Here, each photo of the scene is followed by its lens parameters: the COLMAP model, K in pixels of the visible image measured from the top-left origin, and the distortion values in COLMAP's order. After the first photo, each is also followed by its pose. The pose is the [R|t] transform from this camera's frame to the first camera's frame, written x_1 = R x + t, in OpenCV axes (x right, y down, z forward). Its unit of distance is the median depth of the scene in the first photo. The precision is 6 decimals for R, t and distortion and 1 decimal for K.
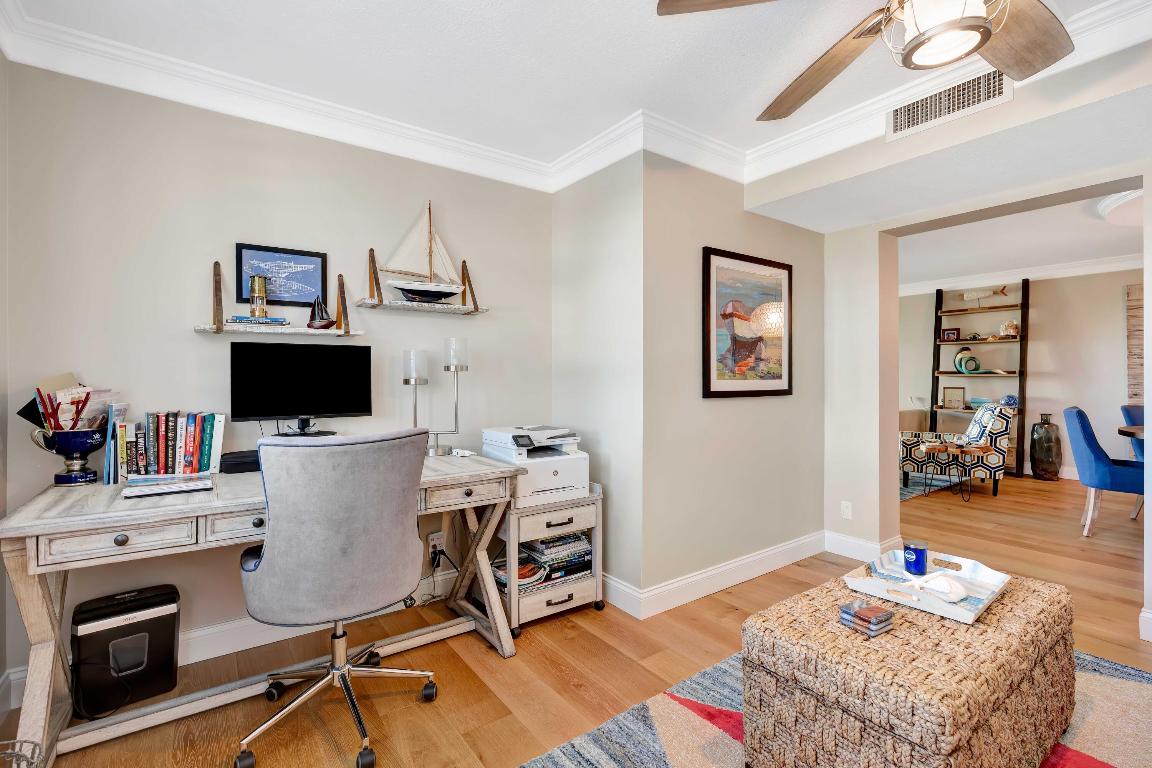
lens RADIAL K [[513.4, 0, 576.0], [0, 513.4, 384.0], [0, 0, 1]] dist [-0.001285, 0.000224]
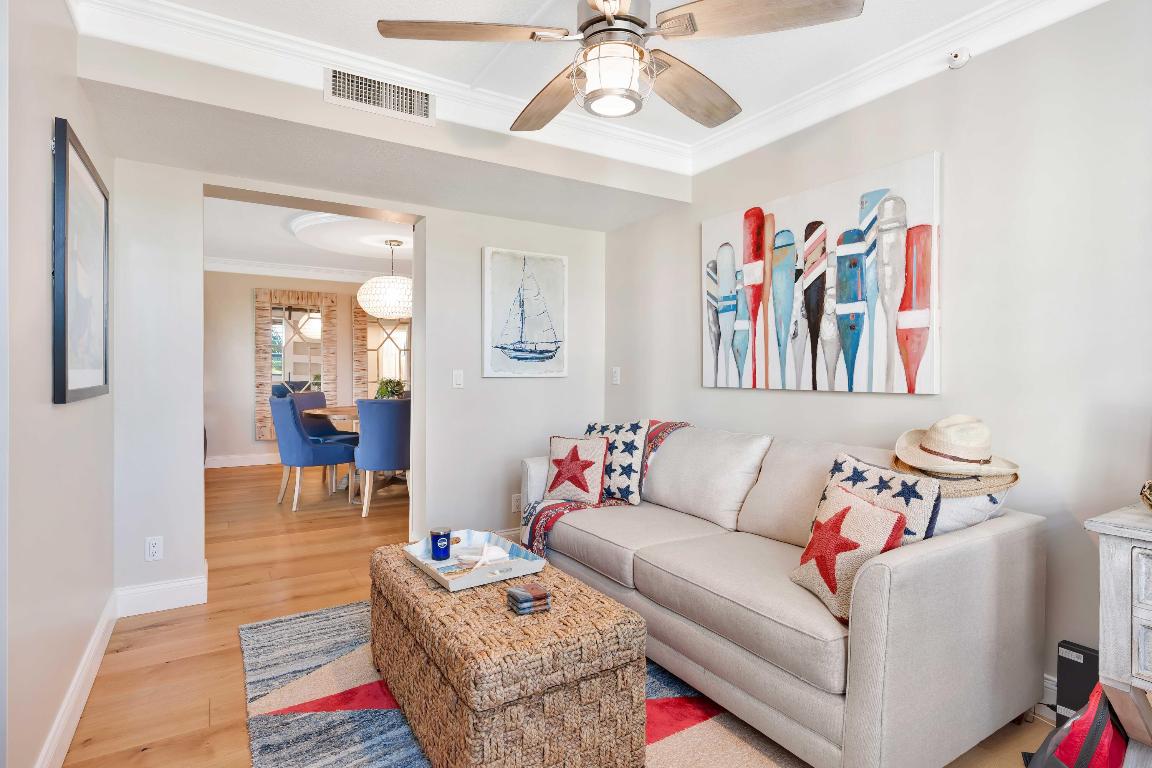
lens RADIAL K [[582.5, 0, 576.0], [0, 582.5, 384.0], [0, 0, 1]] dist [-0.000181, 0.000061]
pose [[0.070974, -0.017442, 0.997326, -0.269983], [0.001858, 0.999848, 0.017354, -0.002811], [-0.997476, 0.000622, 0.070995, 0.358912]]
